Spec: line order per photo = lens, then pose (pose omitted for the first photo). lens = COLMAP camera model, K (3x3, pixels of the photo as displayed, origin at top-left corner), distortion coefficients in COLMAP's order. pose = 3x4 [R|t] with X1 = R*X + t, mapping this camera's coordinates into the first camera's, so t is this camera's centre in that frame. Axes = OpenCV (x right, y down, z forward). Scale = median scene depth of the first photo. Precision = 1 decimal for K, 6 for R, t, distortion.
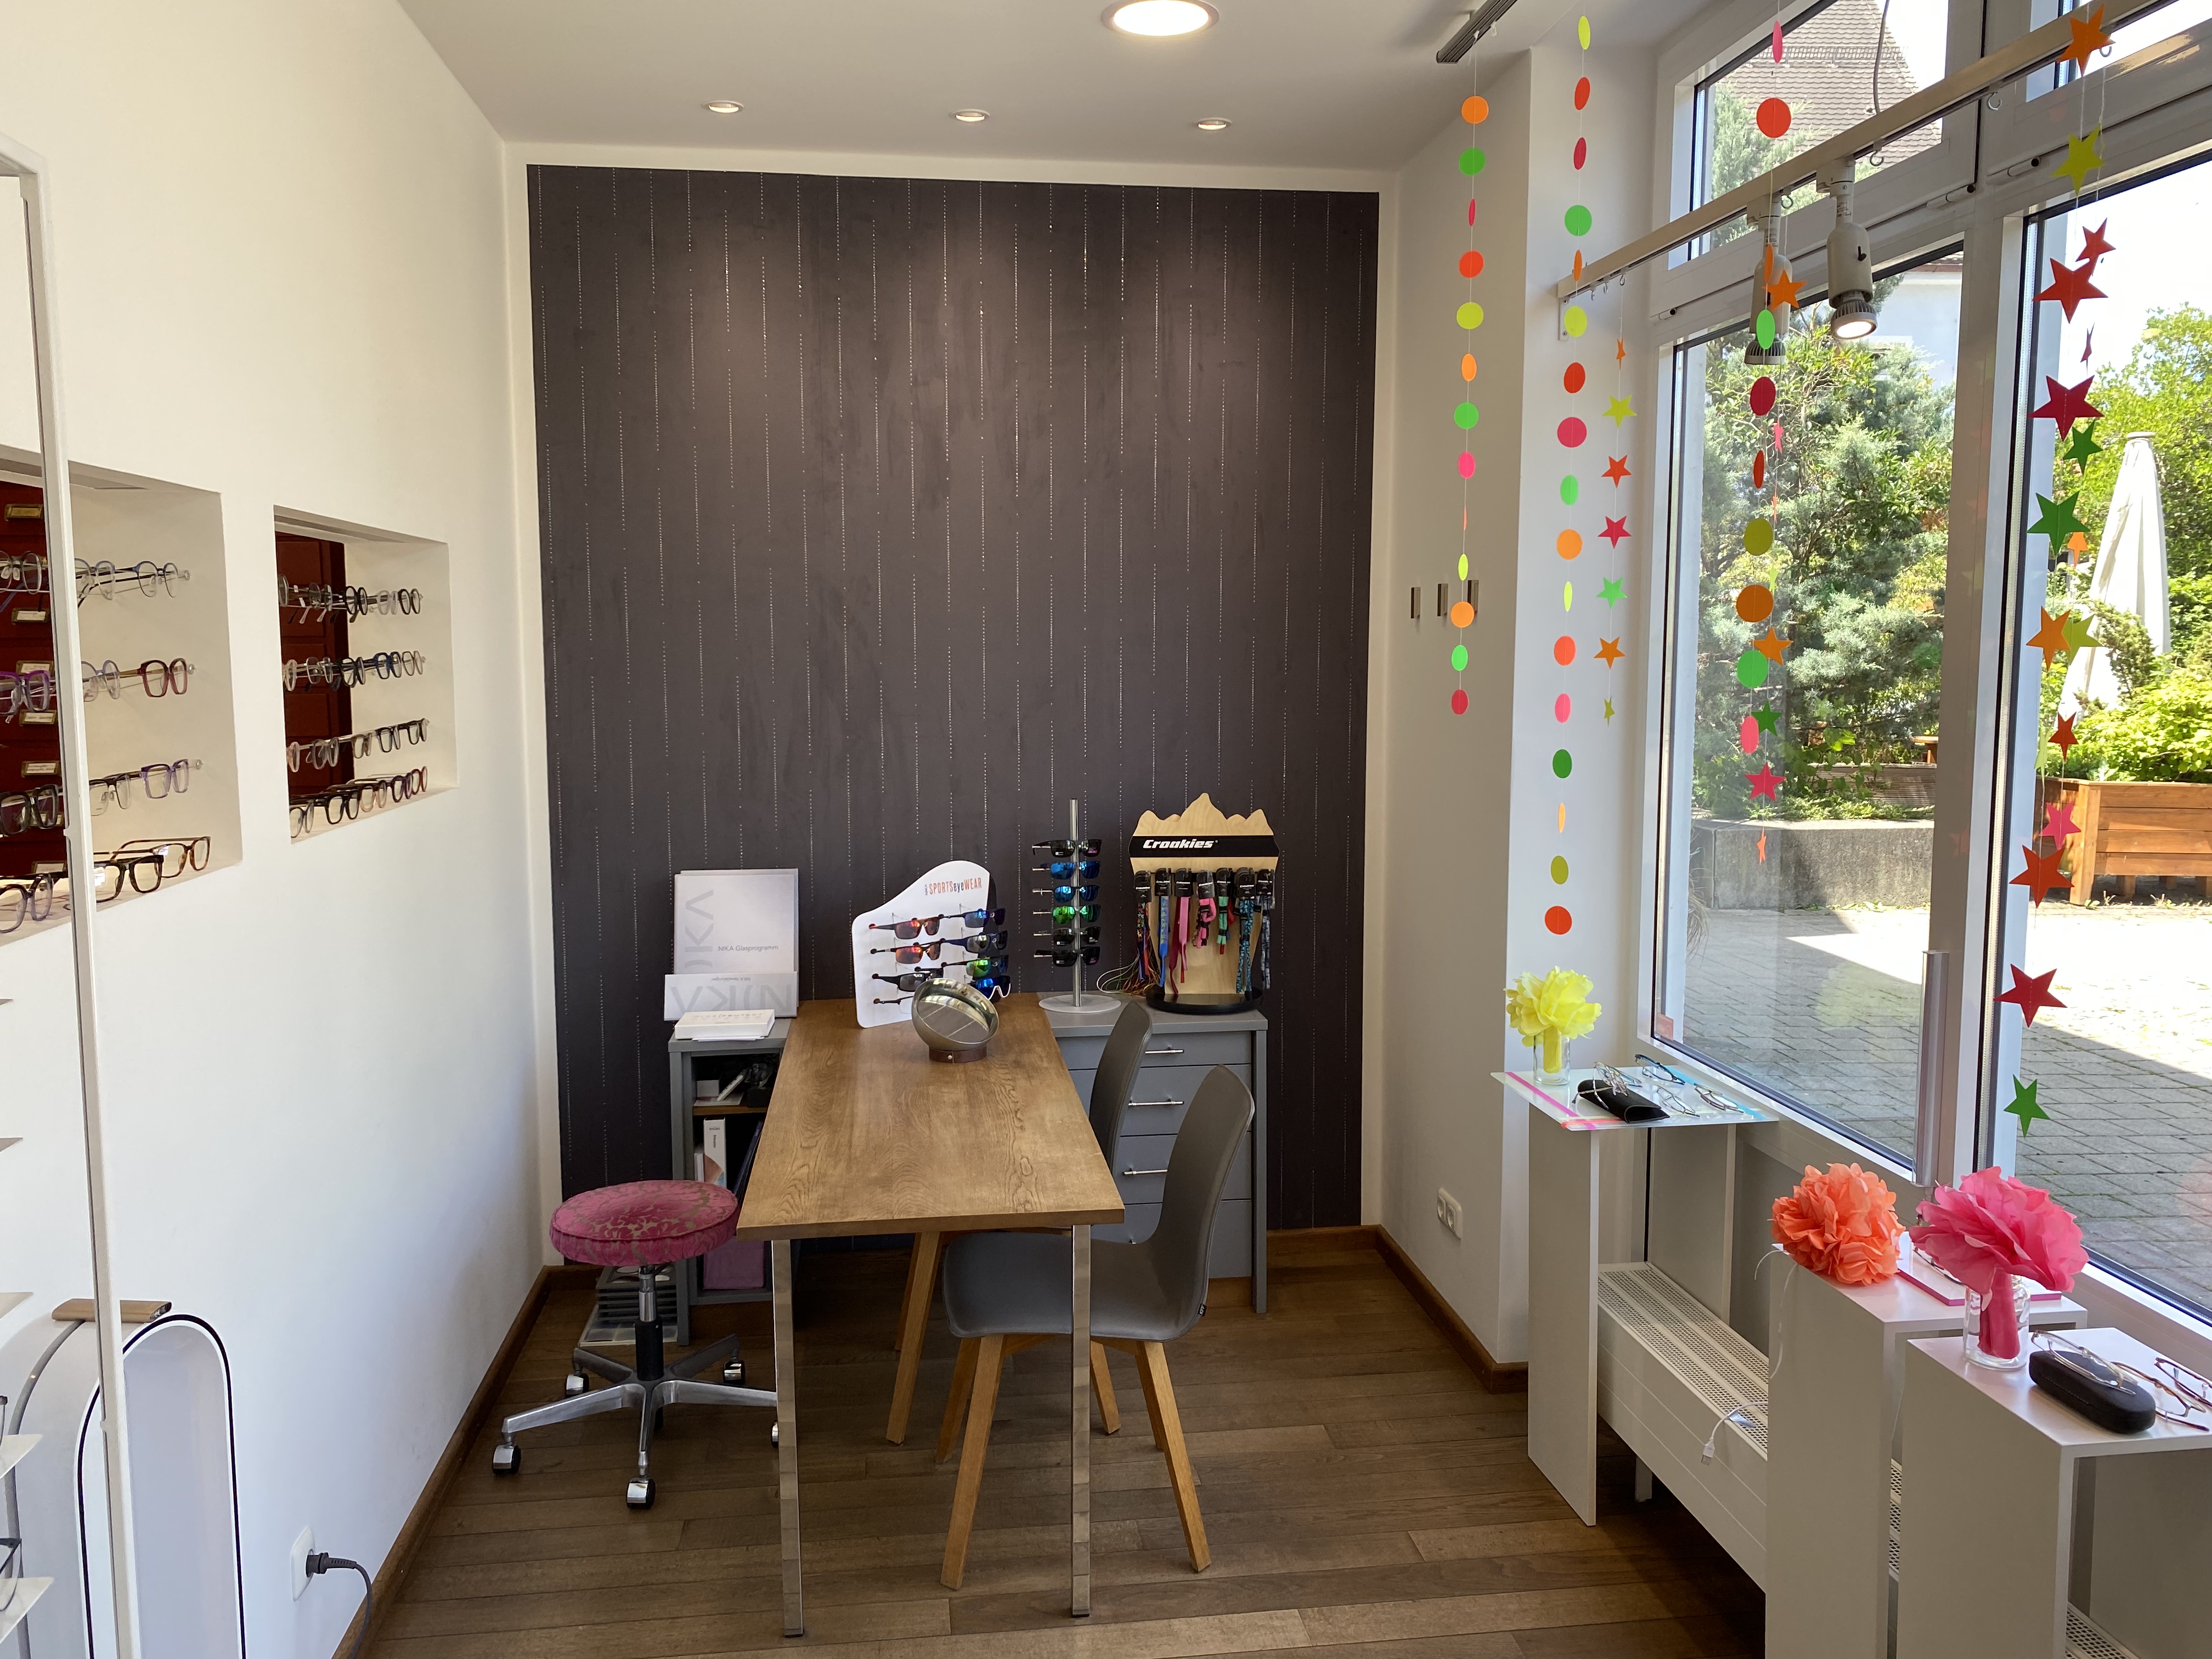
lens RADIAL K [[1668.4, 0, 1092.3], [0, 1668.4, 819.8], [0, 0, 1]] dist [0.101599, -0.132004]
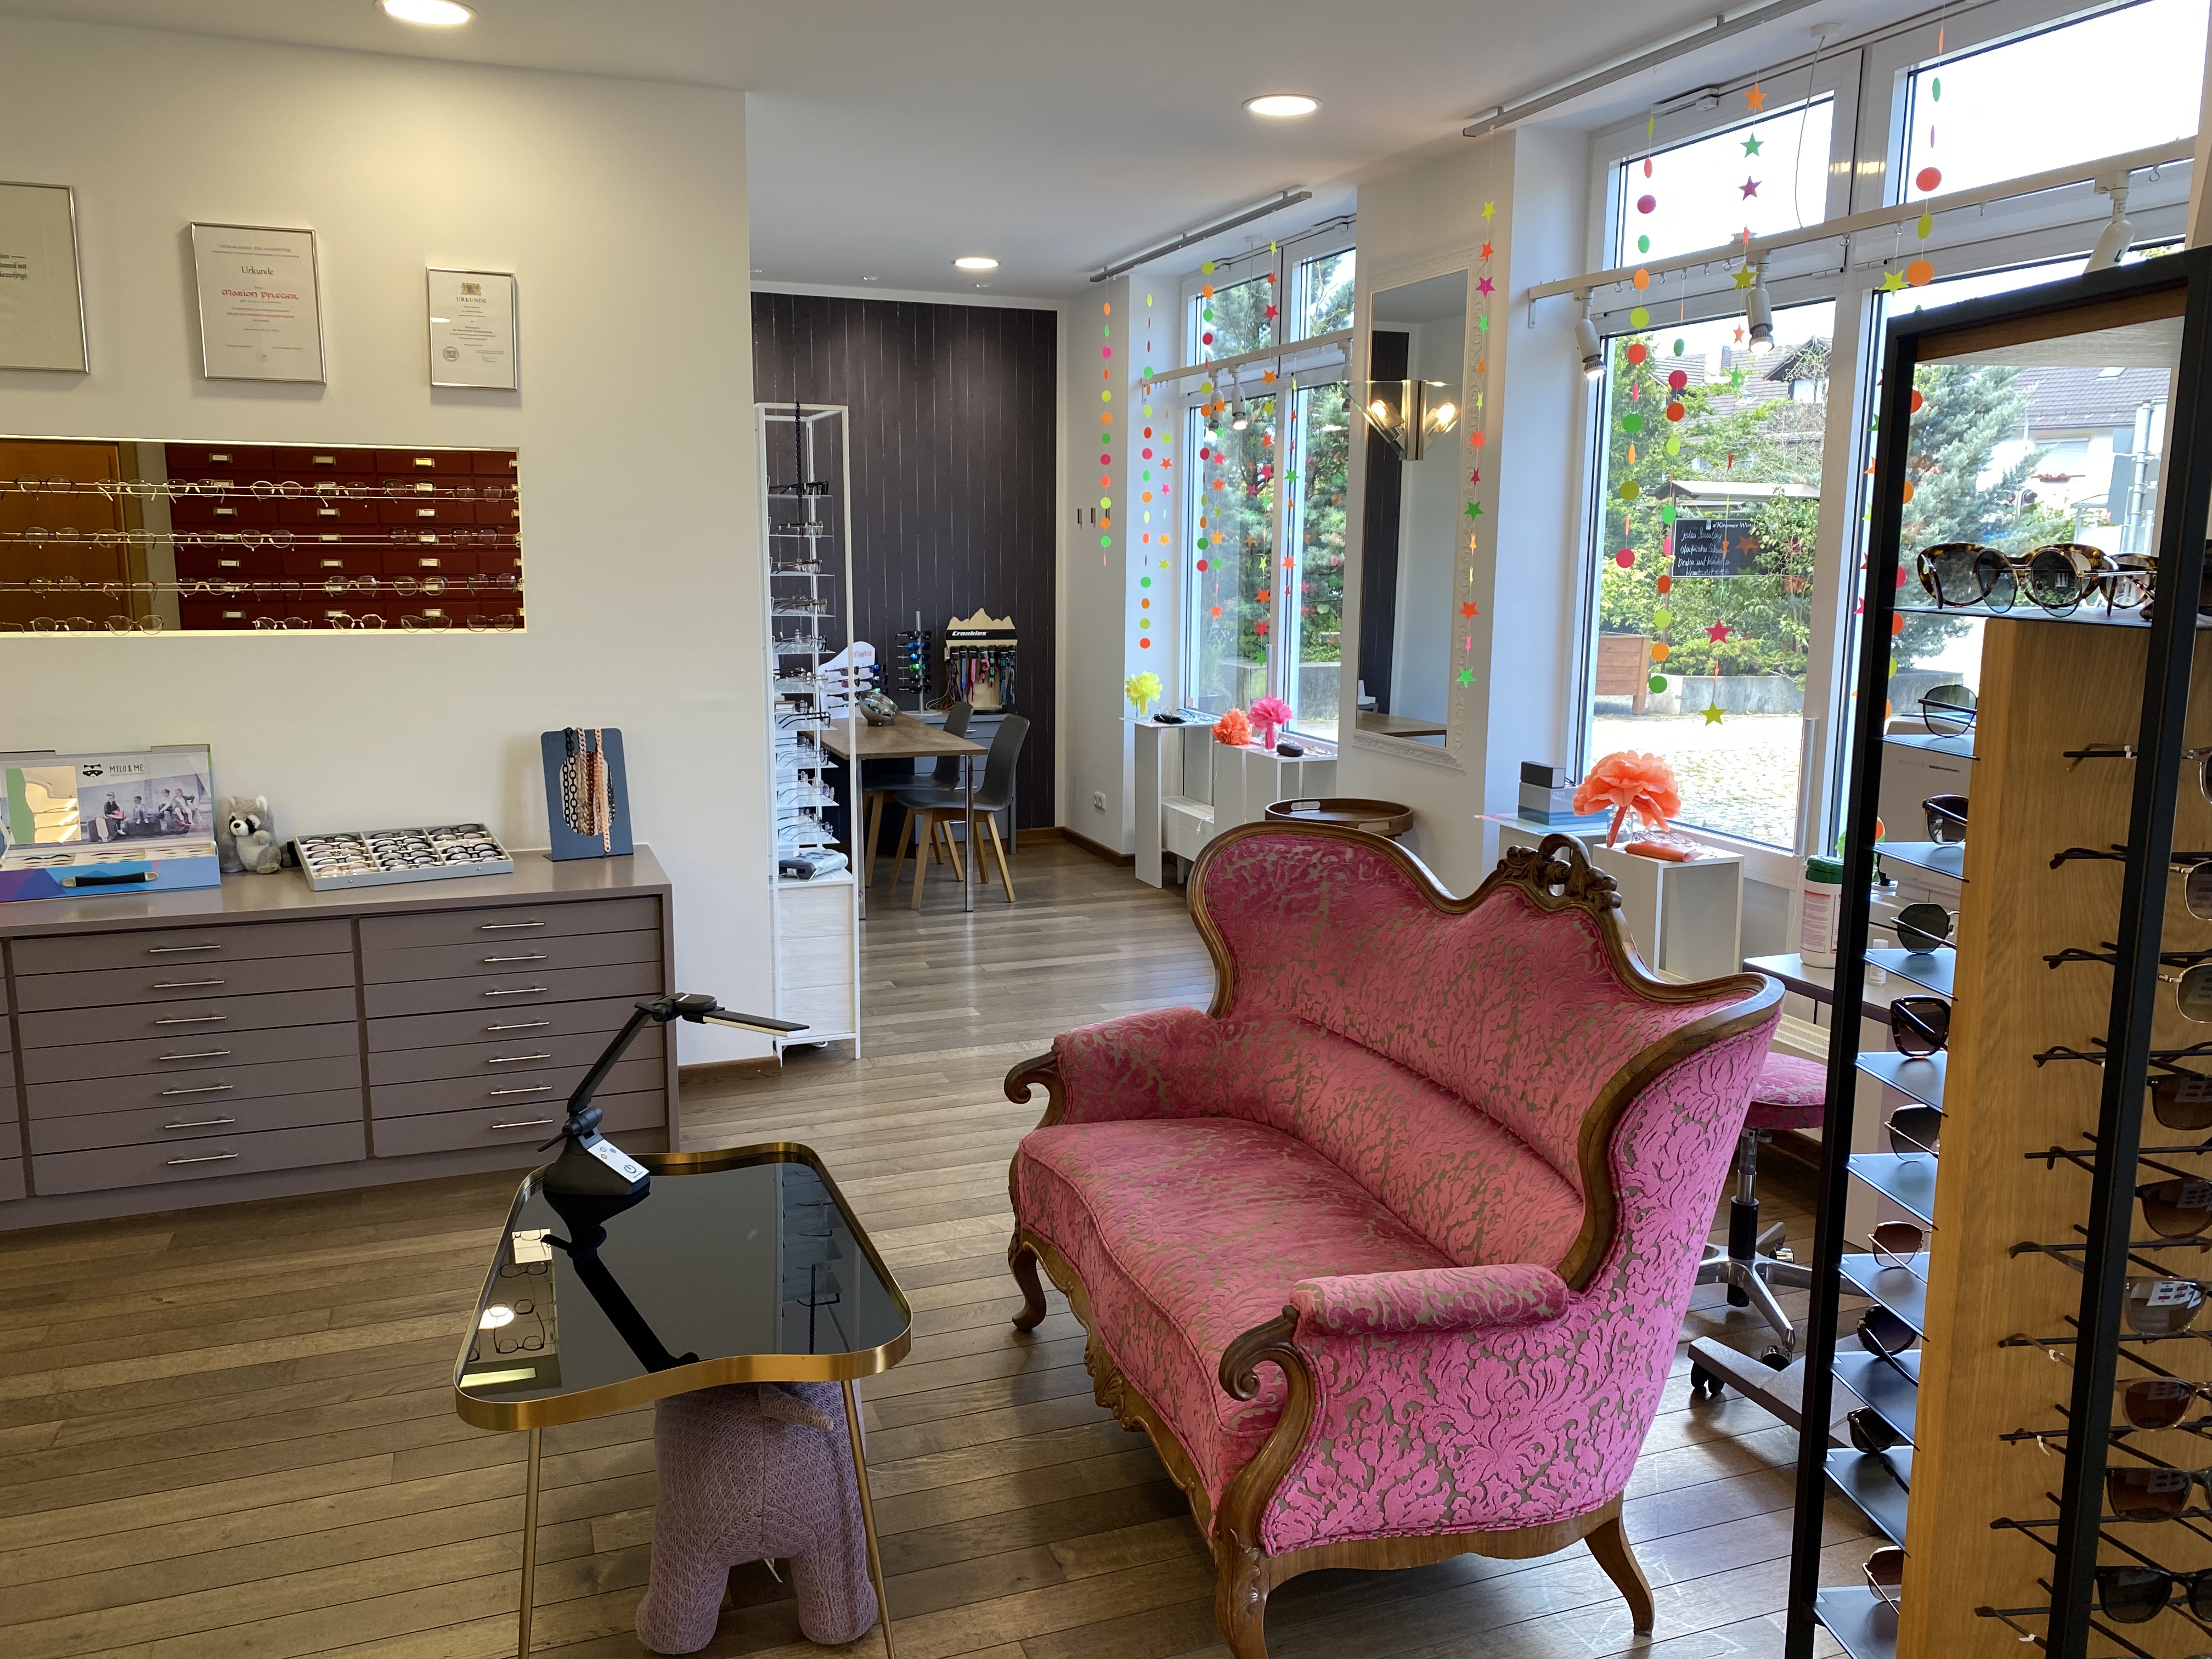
lens RADIAL K [[1668.4, 0, 1092.3], [0, 1668.4, 819.8], [0, 0, 1]] dist [0.101599, -0.132004]
pose [[0.973855, -0.027073, 0.225551, -0.273251], [0.013672, 0.998058, 0.060766, 0.121360], [-0.226759, -0.056093, 0.972334, -1.051458]]
